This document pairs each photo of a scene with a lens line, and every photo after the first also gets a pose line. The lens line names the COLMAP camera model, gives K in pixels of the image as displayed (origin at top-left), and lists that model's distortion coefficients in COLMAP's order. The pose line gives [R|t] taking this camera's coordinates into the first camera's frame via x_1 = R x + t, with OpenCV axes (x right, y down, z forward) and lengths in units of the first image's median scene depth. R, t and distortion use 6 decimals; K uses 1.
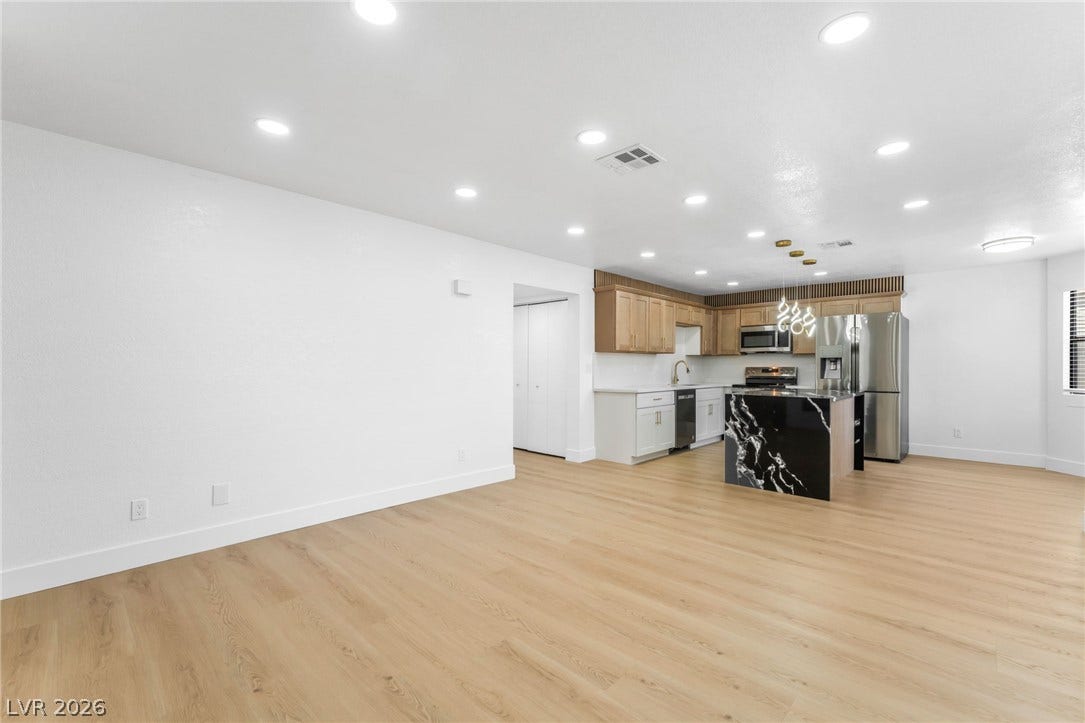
lens RADIAL K [[456.5, 0, 542.1], [0, 456.5, 372.6], [0, 0, 1]] dist [-0.004518, 0.000165]
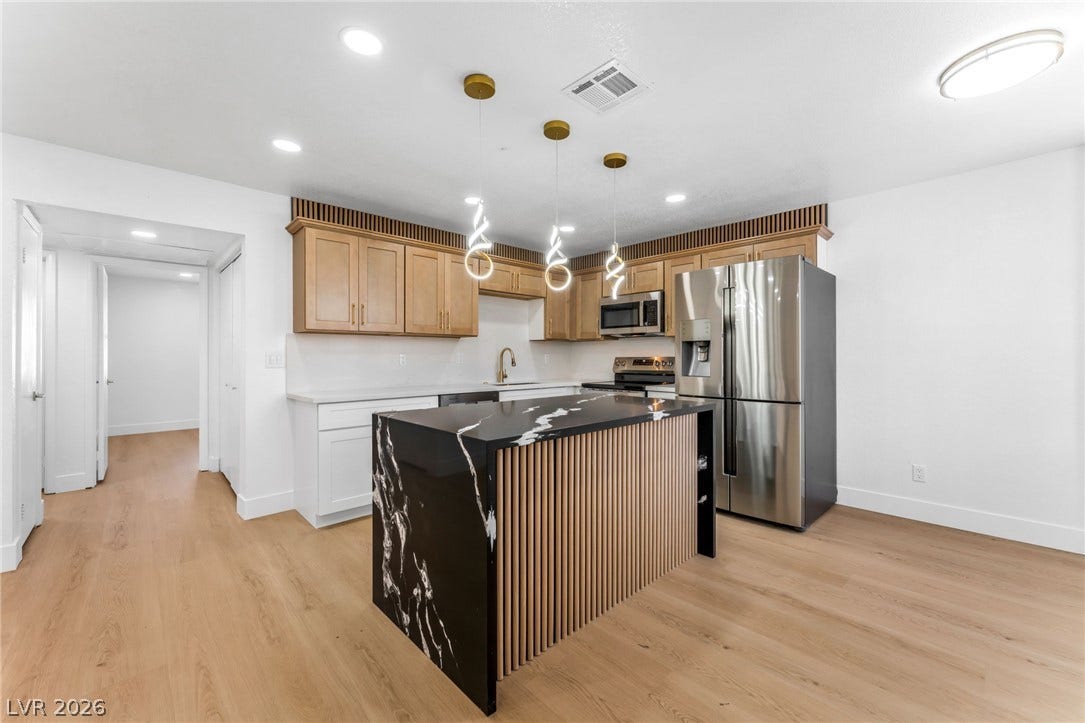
lens RADIAL K [[430.2, 0, 544.6], [0, 430.2, 358.9], [0, 0, 1]] dist [-0.001757, -0.000261]
pose [[0.998759, -0.002888, -0.049724, 0.462380], [0.002338, 0.999935, -0.011122, -0.003265], [0.049753, 0.010992, 0.998701, 0.432780]]
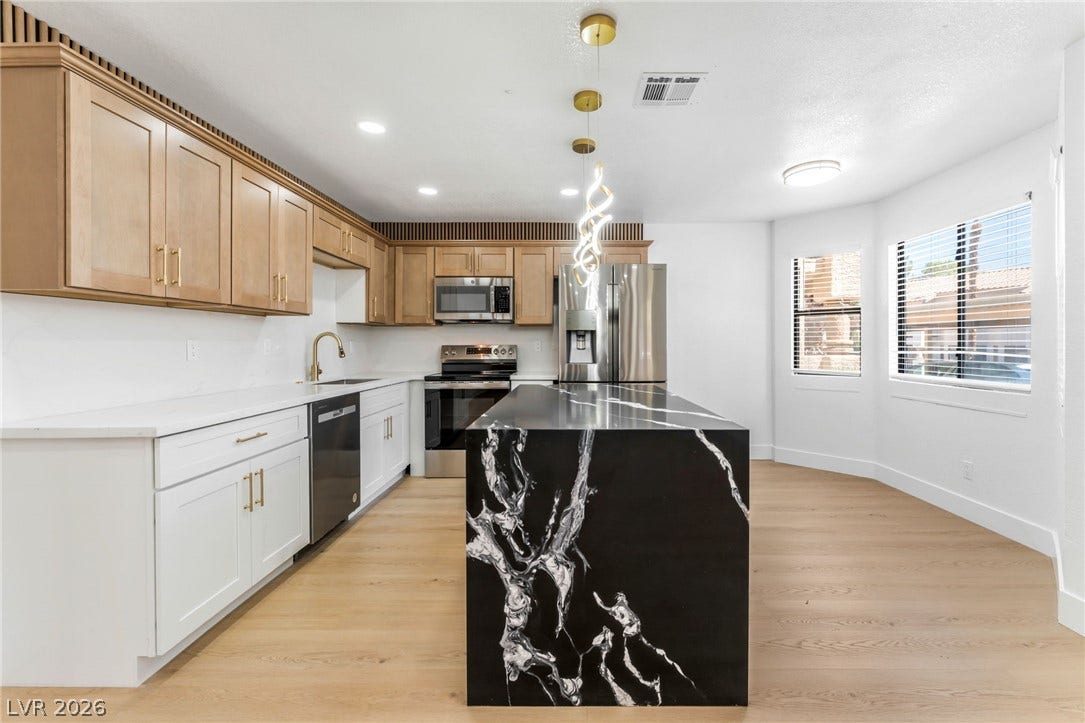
lens RADIAL K [[456.5, 0, 560.2], [0, 456.5, 346.1], [0, 0, 1]] dist [-0.004518, 0.000165]
pose [[0.727373, -0.003986, 0.686230, 0.176680], [0.010944, 0.999923, -0.005792, -0.006776], [-0.686155, 0.011723, 0.727361, 0.553909]]
